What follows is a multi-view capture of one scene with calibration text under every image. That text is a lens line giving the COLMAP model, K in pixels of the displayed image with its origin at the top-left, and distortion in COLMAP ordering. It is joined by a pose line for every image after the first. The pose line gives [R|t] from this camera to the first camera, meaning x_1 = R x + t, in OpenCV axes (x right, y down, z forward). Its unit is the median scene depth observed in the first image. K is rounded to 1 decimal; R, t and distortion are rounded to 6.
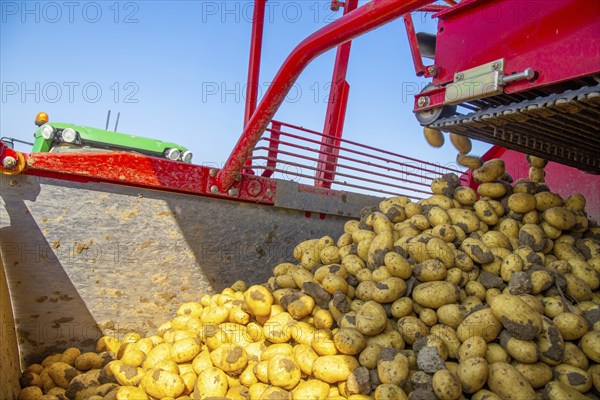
lens RADIAL K [[445.8, 0, 277.5], [0, 445.8, 202.7], [0, 0, 1]] dist [-0.024691, 0.010944]
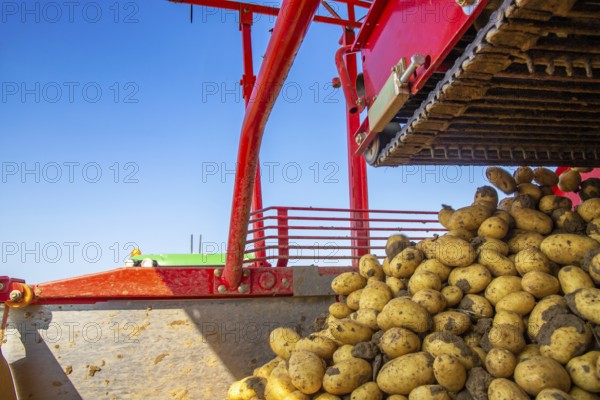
lens RADIAL K [[445.8, 0, 277.5], [0, 445.8, 202.7], [0, 0, 1]] dist [-0.024691, 0.010944]
pose [[0.933864, -0.229712, -0.274099, 0.271262], [0.159220, 0.953342, -0.256493, 0.056617], [0.320230, 0.195887, 0.926866, 0.115001]]
